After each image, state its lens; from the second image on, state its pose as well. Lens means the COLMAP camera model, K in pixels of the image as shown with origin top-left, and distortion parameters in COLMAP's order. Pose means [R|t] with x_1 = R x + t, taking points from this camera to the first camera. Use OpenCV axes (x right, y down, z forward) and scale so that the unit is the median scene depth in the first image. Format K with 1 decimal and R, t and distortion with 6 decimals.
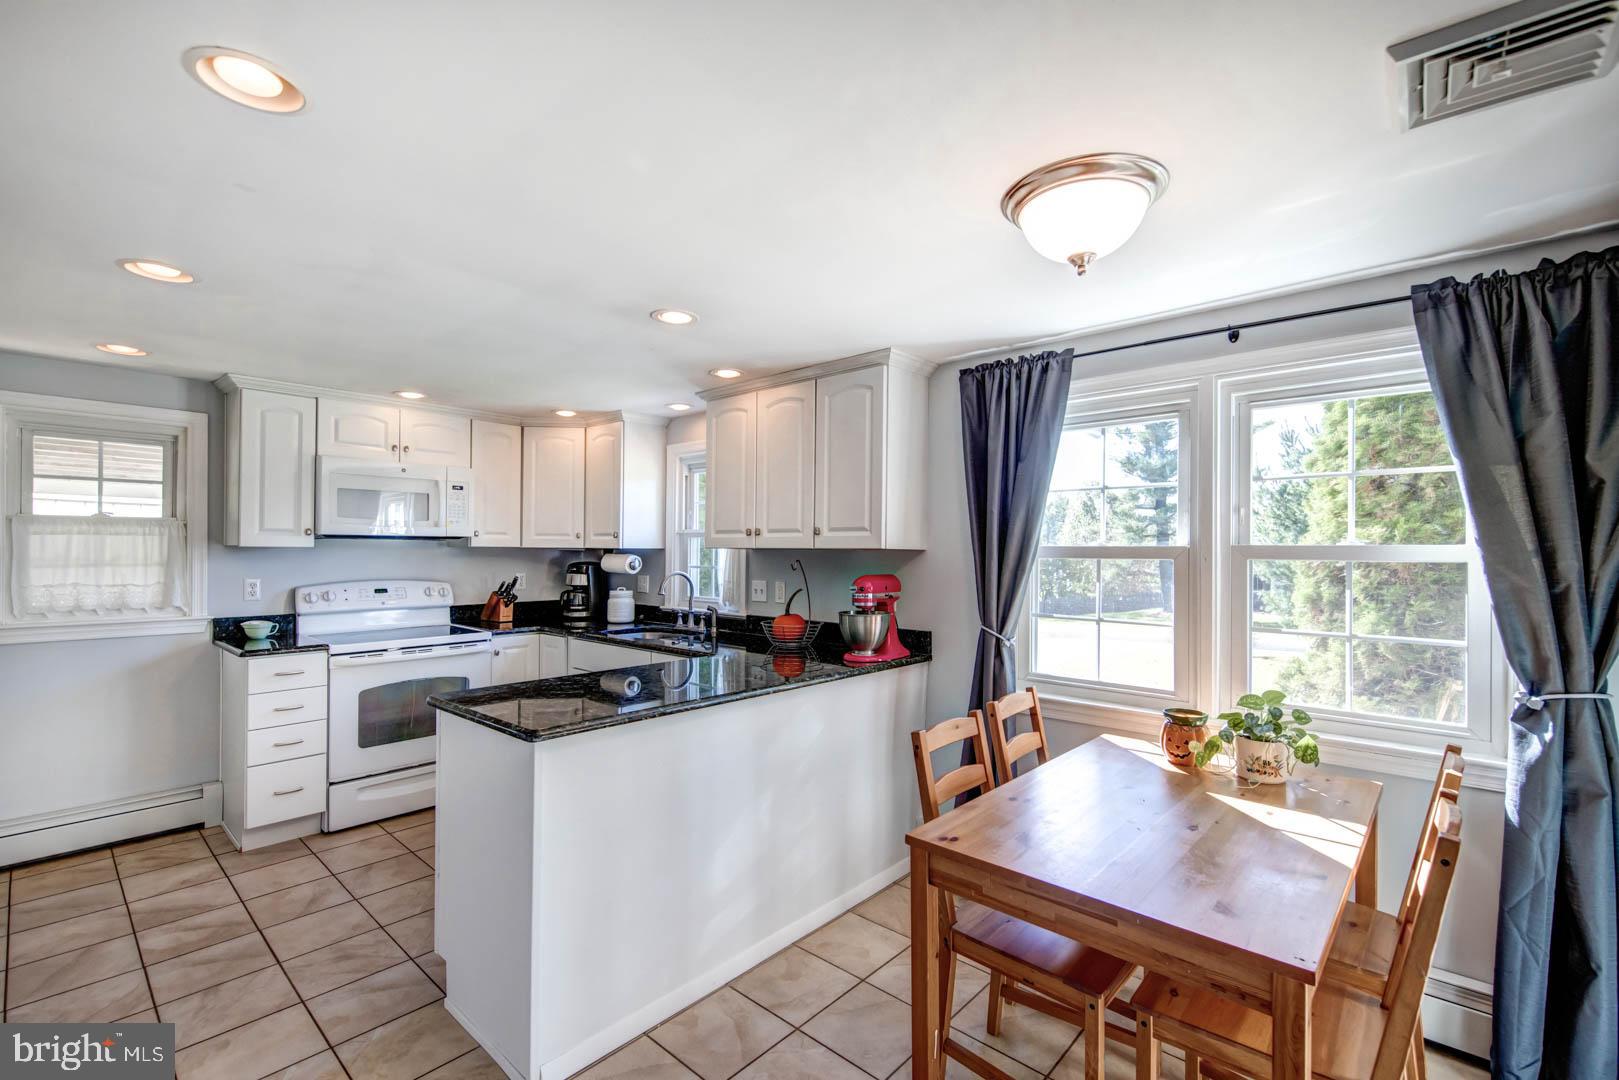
lens RADIAL K [[704.7, 0, 819.0], [0, 704.7, 543.2], [0, 0, 1]] dist [0.008851, -0.005190]
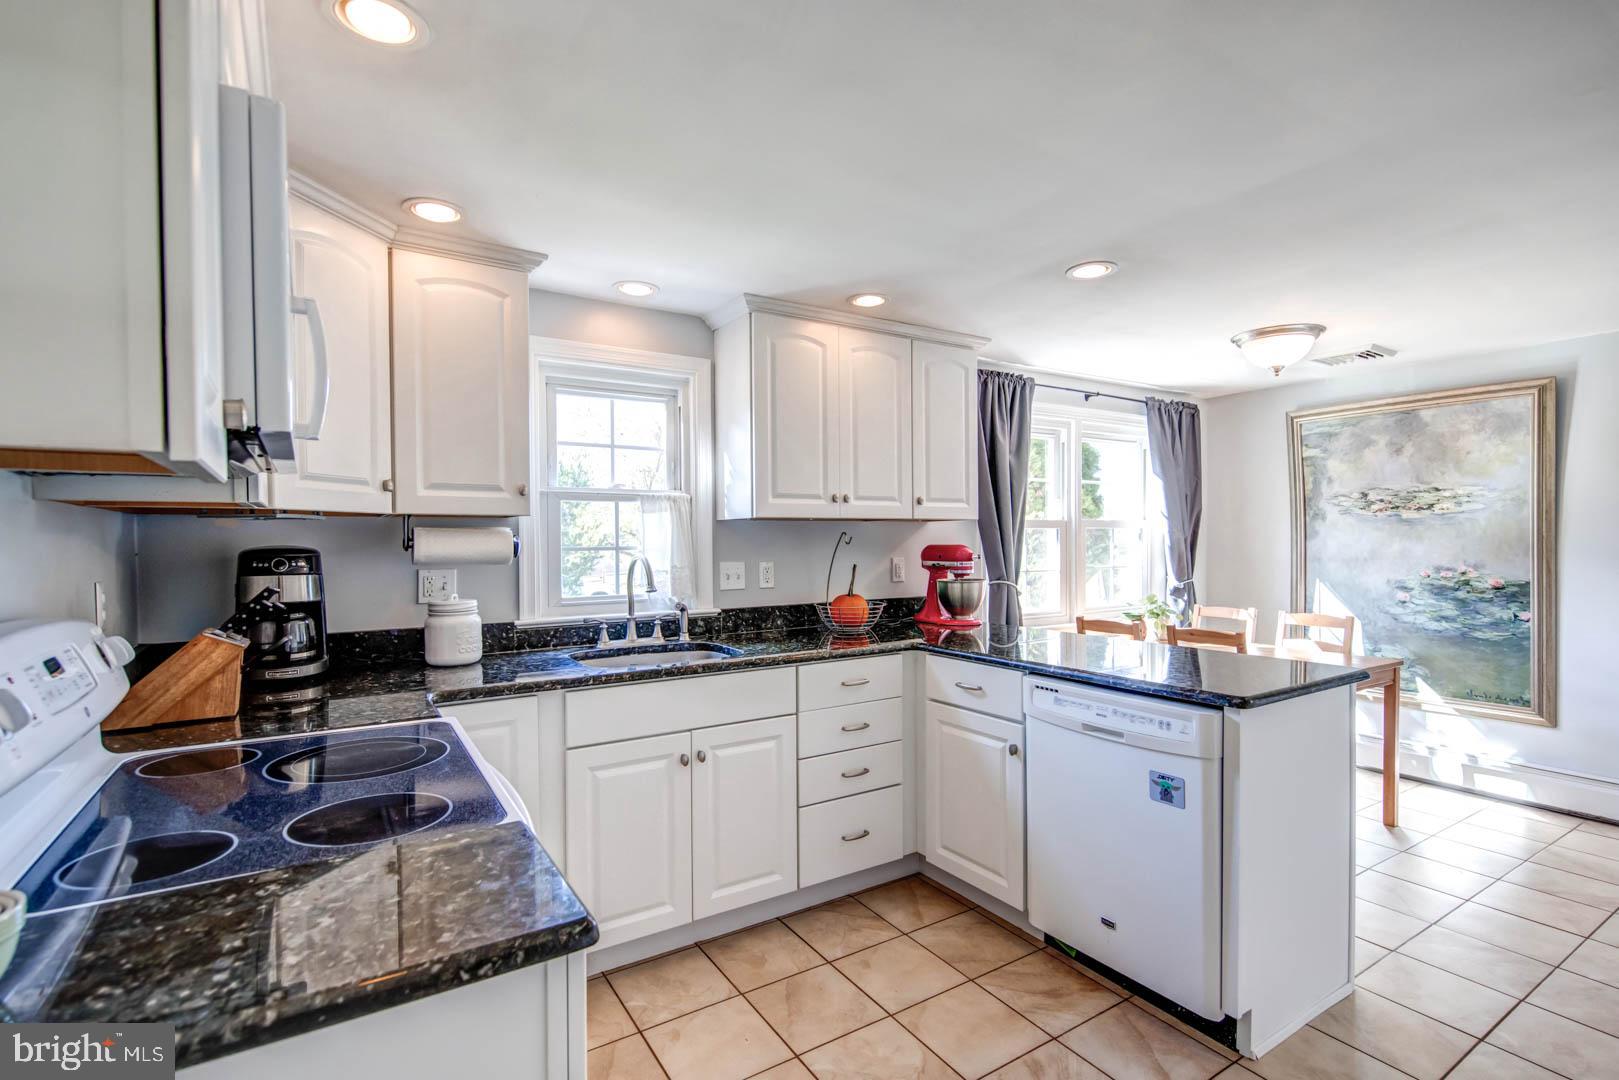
lens RADIAL K [[747.3, 0, 805.2], [0, 747.3, 551.1], [0, 0, 1]] dist [0.003492, -0.000056]
pose [[0.282244, -0.025800, 0.958996, -0.964901], [-0.000210, 0.999637, 0.026955, 0.023064], [-0.959343, -0.007810, 0.282136, 0.816024]]
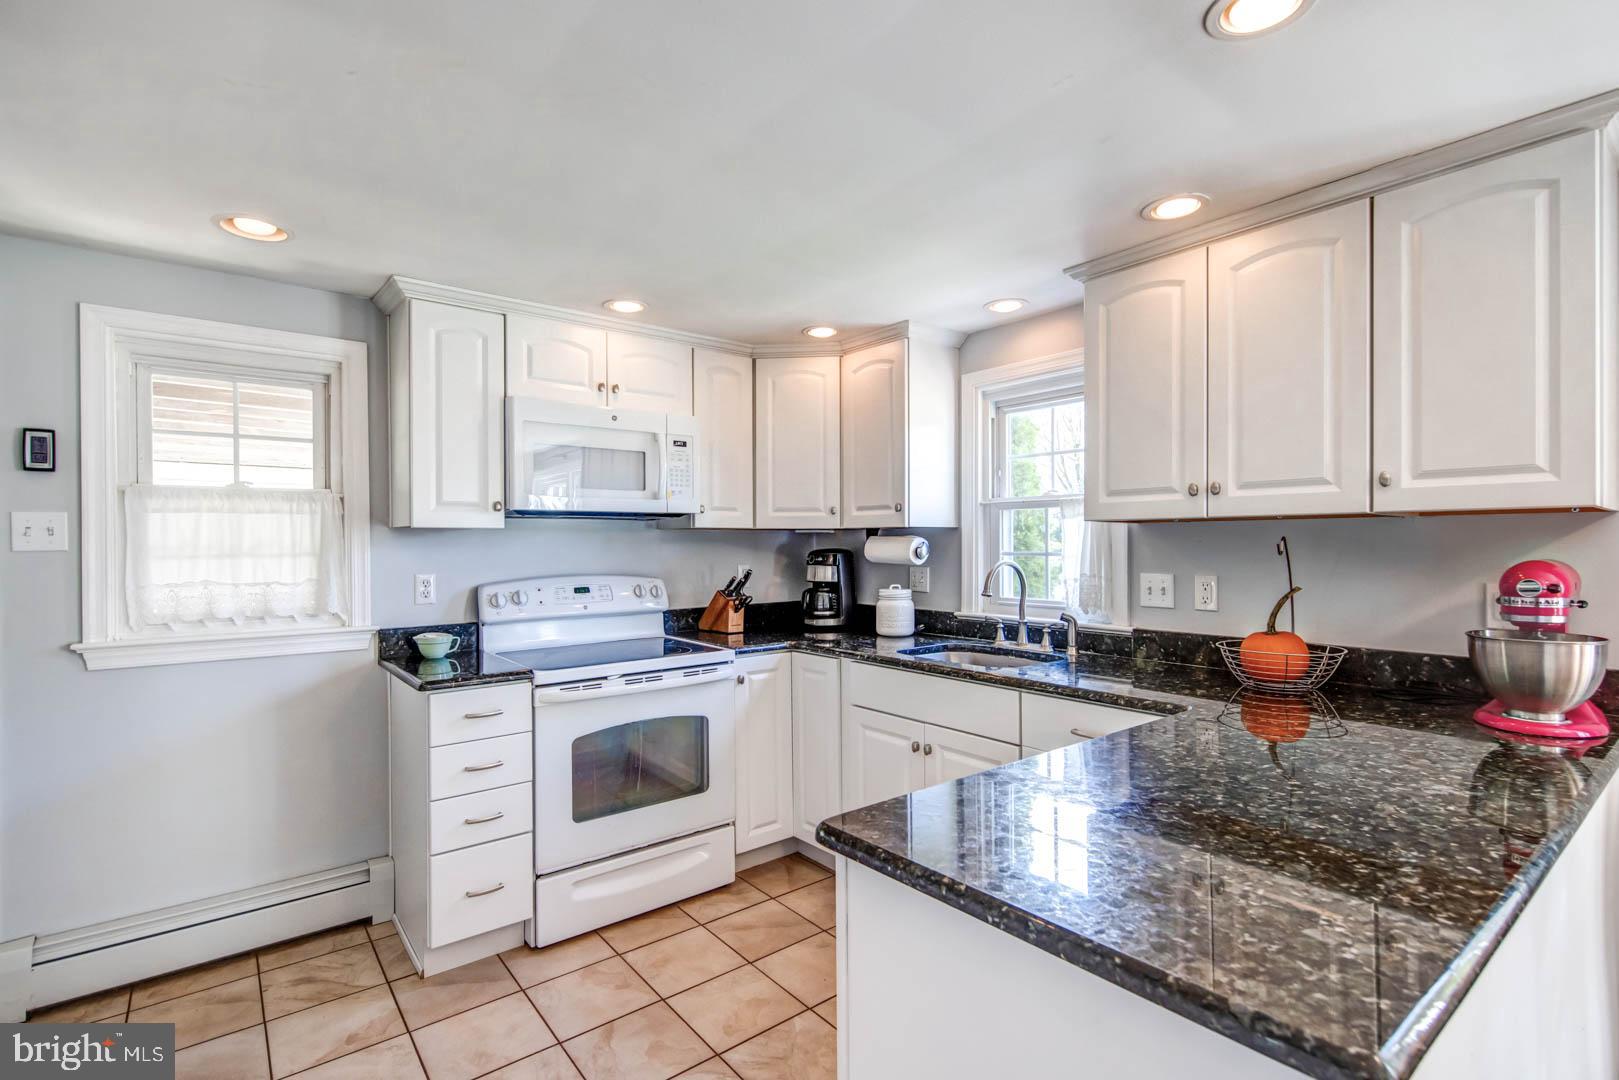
lens RADIAL K [[759.0, 0, 809.5], [0, 759.0, 540.0], [0, 0, 1]] dist [0.007805, -0.000824]
pose [[0.984925, -0.011803, -0.172579, -0.313357], [0.013109, 0.999893, 0.006431, 0.017711], [0.172485, -0.008596, 0.984975, 0.339775]]
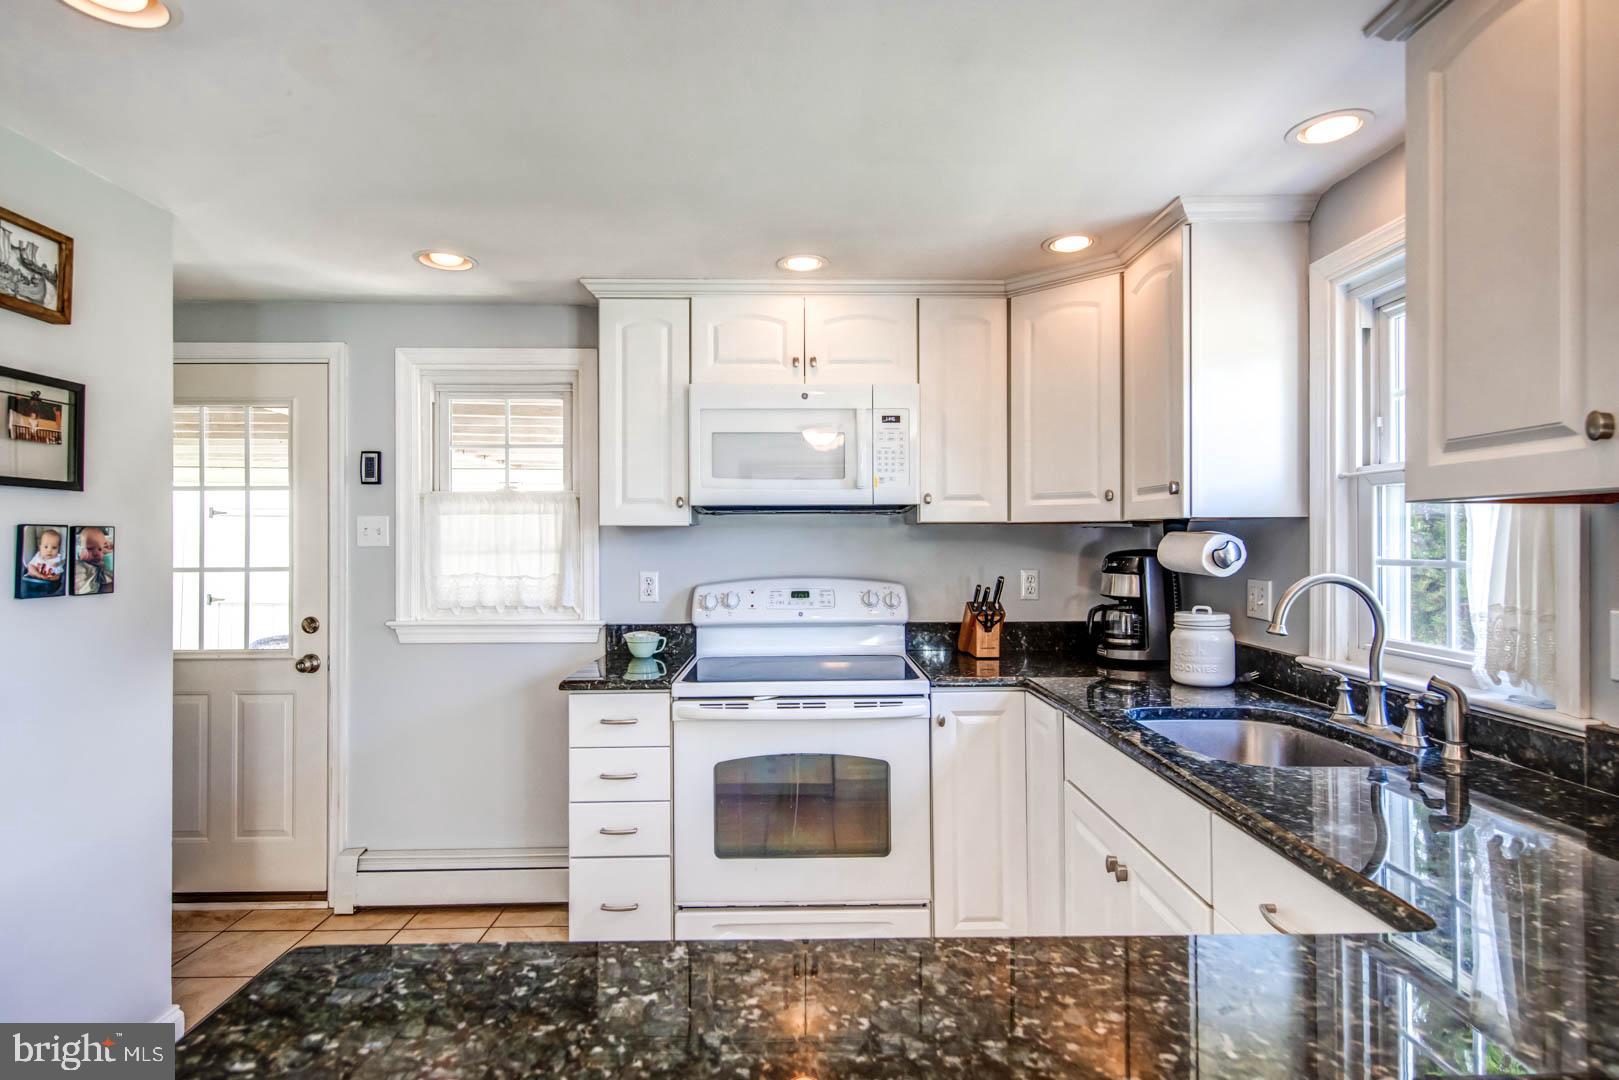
lens RADIAL K [[832.7, 0, 814.0], [0, 832.7, 532.6], [0, 0, 1]] dist [0.004799, 0.000107]
pose [[0.675837, -0.015349, -0.736891, -0.073038], [0.015573, 0.999857, -0.006544, 0.020712], [0.736886, -0.007053, 0.675980, 0.612329]]
